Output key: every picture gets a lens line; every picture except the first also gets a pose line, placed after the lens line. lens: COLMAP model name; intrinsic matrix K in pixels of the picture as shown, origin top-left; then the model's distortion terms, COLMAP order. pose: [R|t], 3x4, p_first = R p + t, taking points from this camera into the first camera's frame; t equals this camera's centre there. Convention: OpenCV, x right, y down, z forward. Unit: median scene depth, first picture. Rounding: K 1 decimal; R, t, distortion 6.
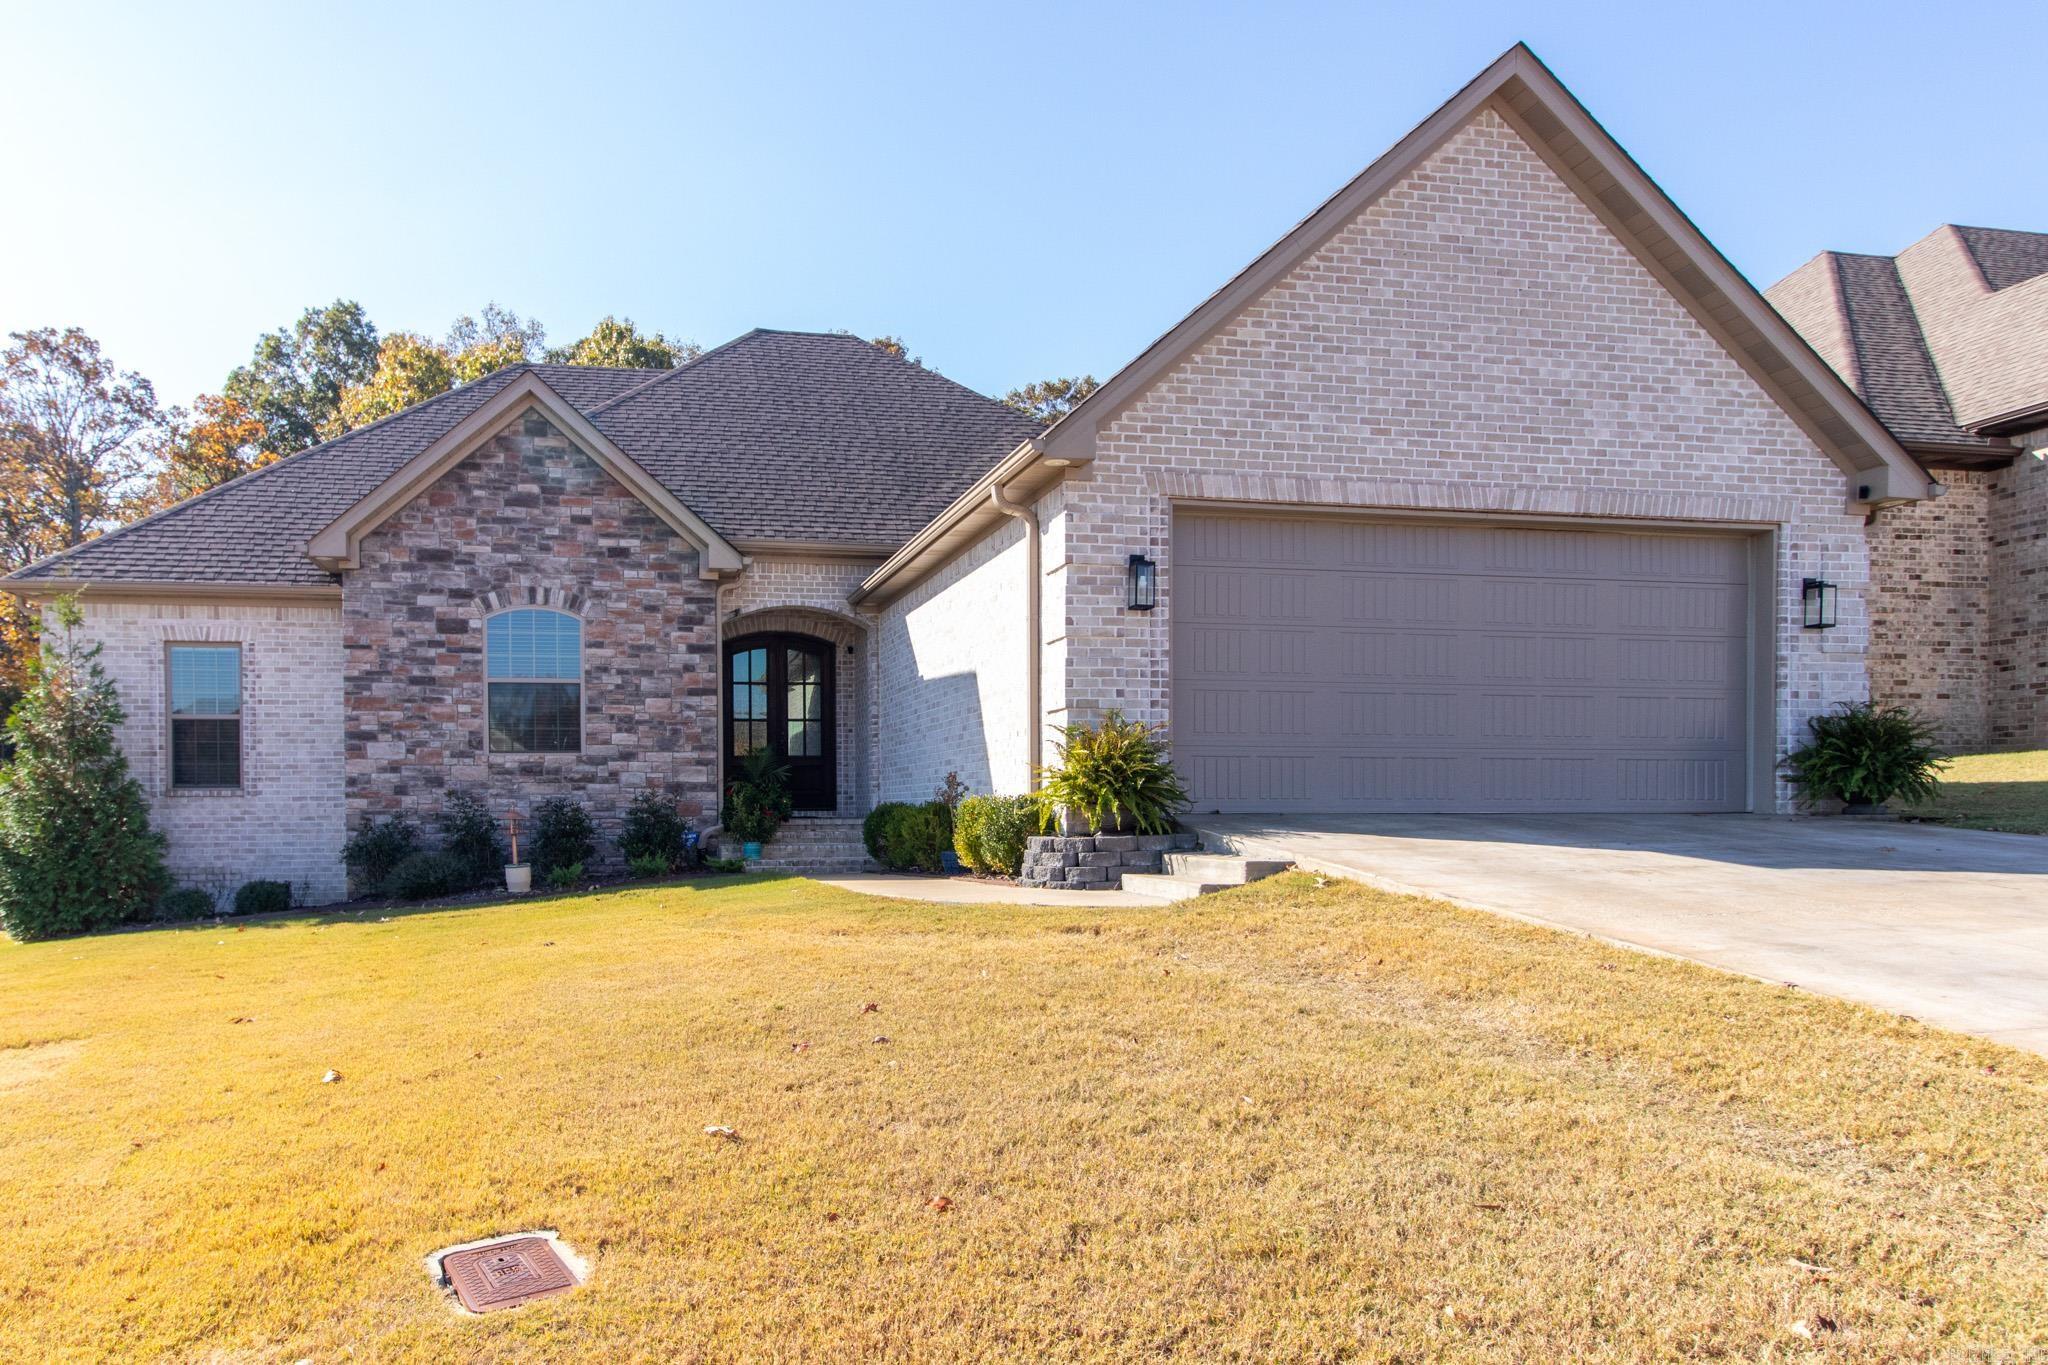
lens RADIAL K [[1380.6, 0, 948.8], [0, 1380.6, 826.5], [0, 0, 1]] dist [0.005878, -0.000679]
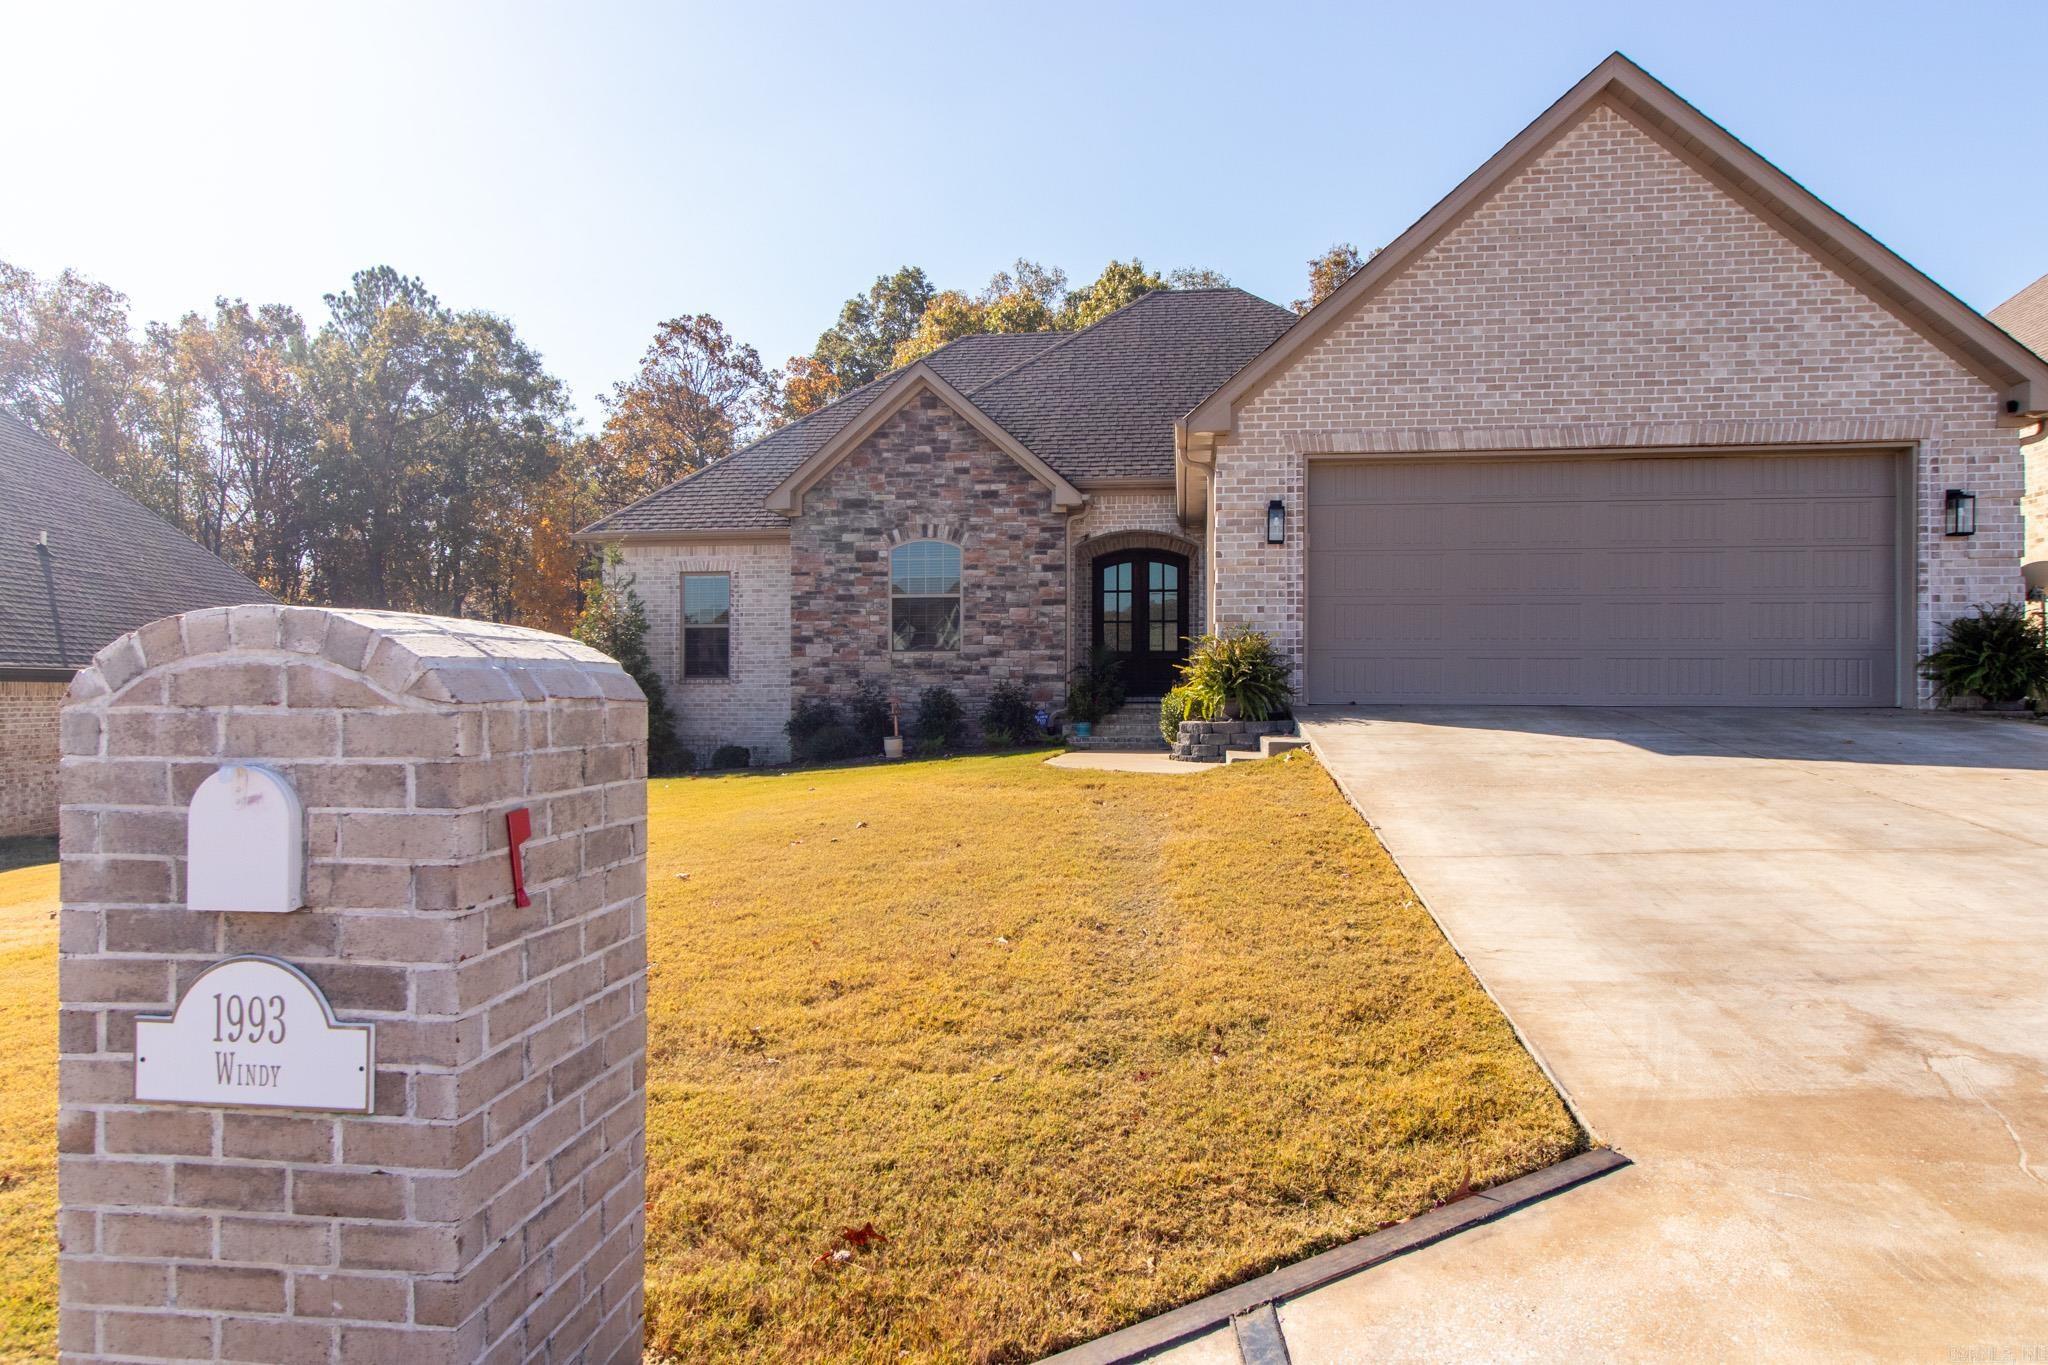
lens RADIAL K [[1257.1, 0, 1029.5], [0, 1257.1, 682.2], [0, 0, 1]] dist [0.009383, -0.000111]
pose [[0.951660, 0.003796, -0.307131, 0.242348], [-0.010036, 0.999774, -0.018739, -0.004735], [0.306990, 0.020915, 0.951483, -0.146828]]
